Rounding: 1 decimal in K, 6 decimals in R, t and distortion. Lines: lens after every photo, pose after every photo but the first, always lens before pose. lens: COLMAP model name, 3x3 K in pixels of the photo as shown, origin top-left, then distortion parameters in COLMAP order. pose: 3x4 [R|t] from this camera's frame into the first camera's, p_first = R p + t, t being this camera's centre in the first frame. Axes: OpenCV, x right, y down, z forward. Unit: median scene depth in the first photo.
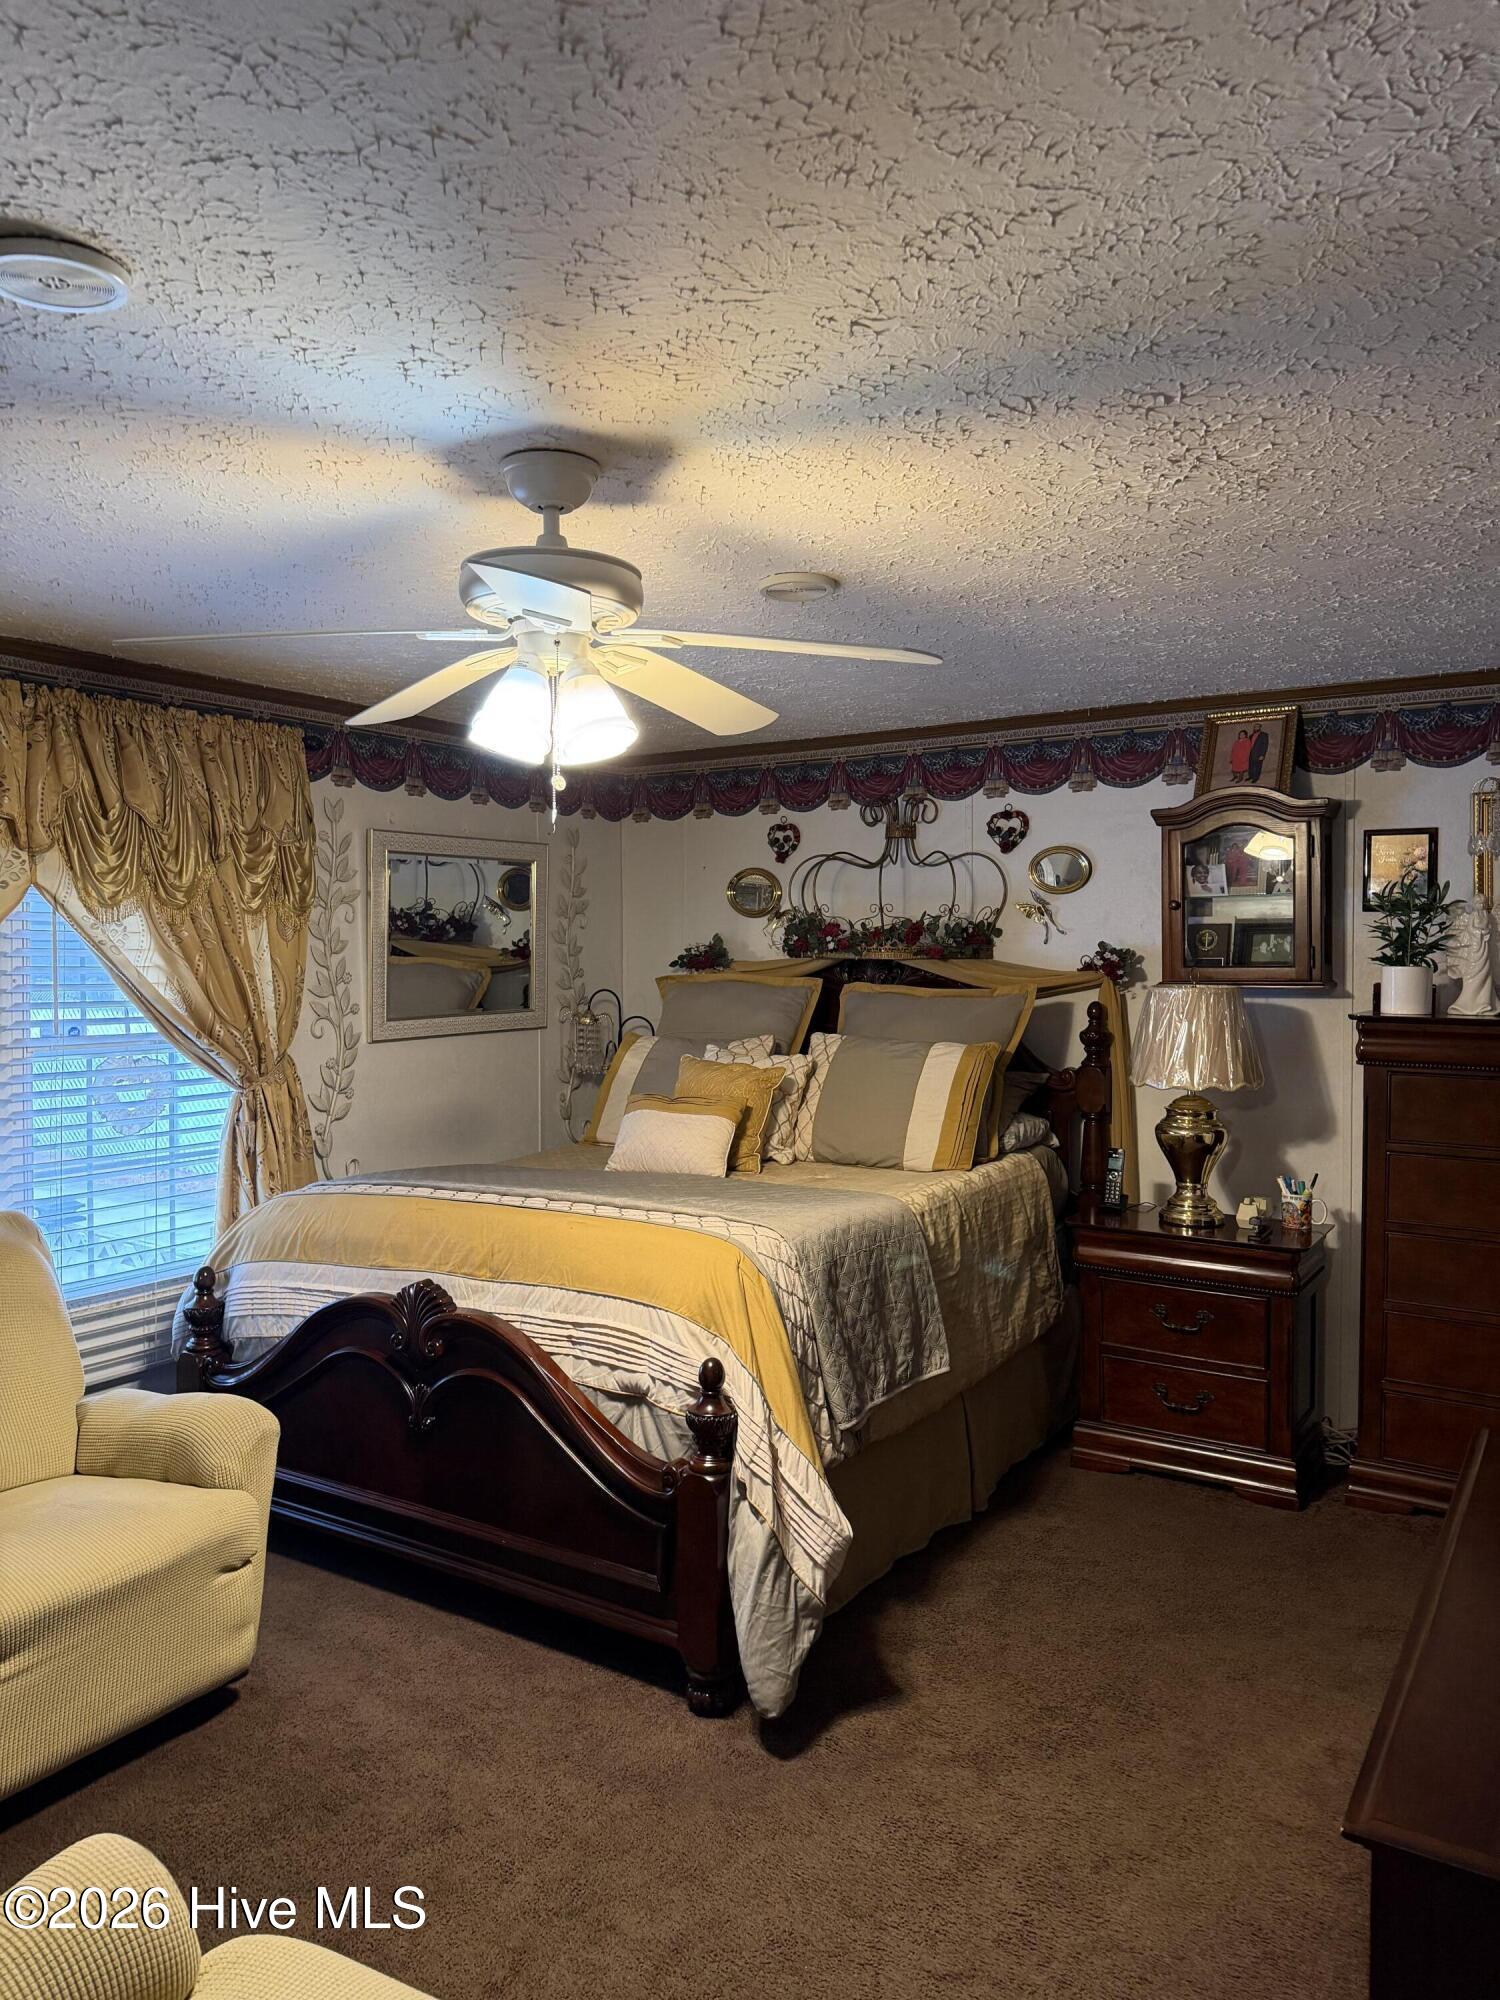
lens RADIAL K [[1398.8, 0, 756.7], [0, 1398.8, 979.8], [0, 0, 1]] dist [0.081407, -0.087176]
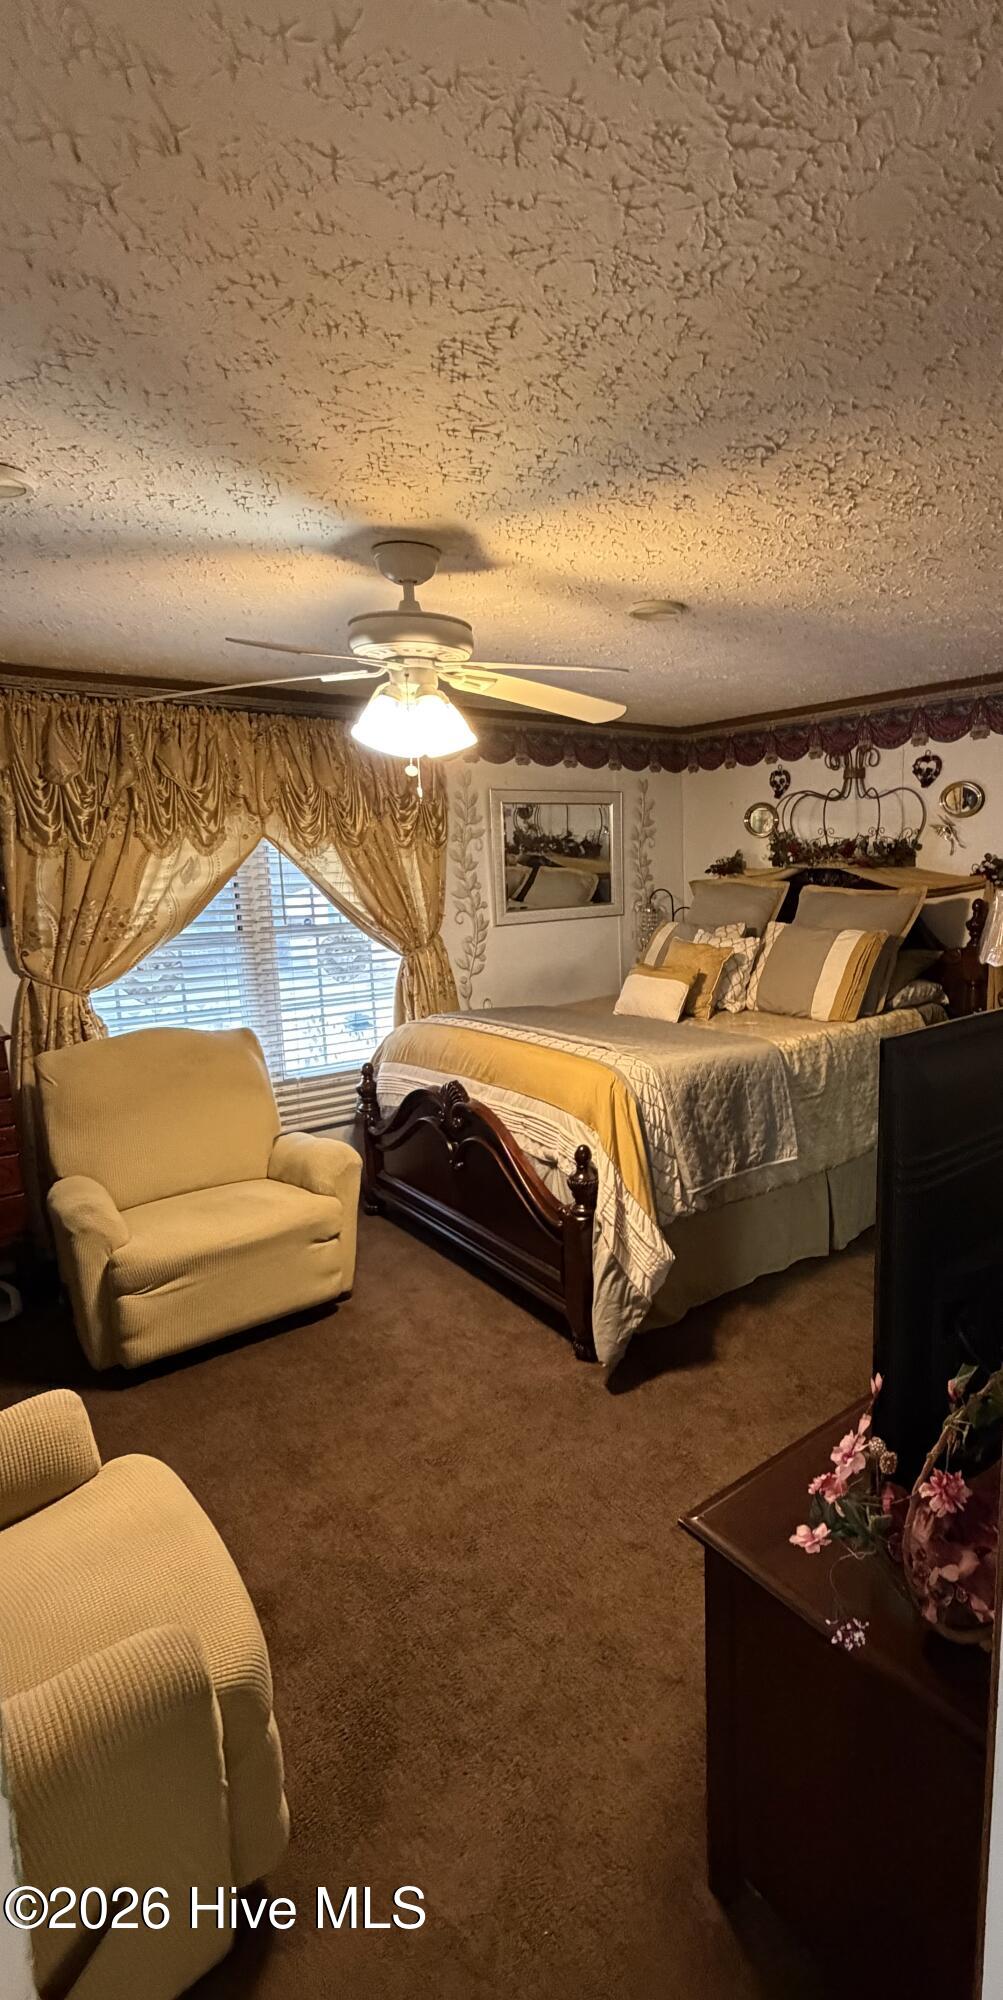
lens RADIAL K [[913.9, 0, 509.7], [0, 913.9, 1005.7], [0, 0, 1]] dist [0.023027, 0.000148]
pose [[0.957315, 0.025670, -0.287904, 0.127672], [0.013403, 0.991035, 0.132929, -0.011653], [0.288735, -0.131113, 0.948389, 0.034180]]
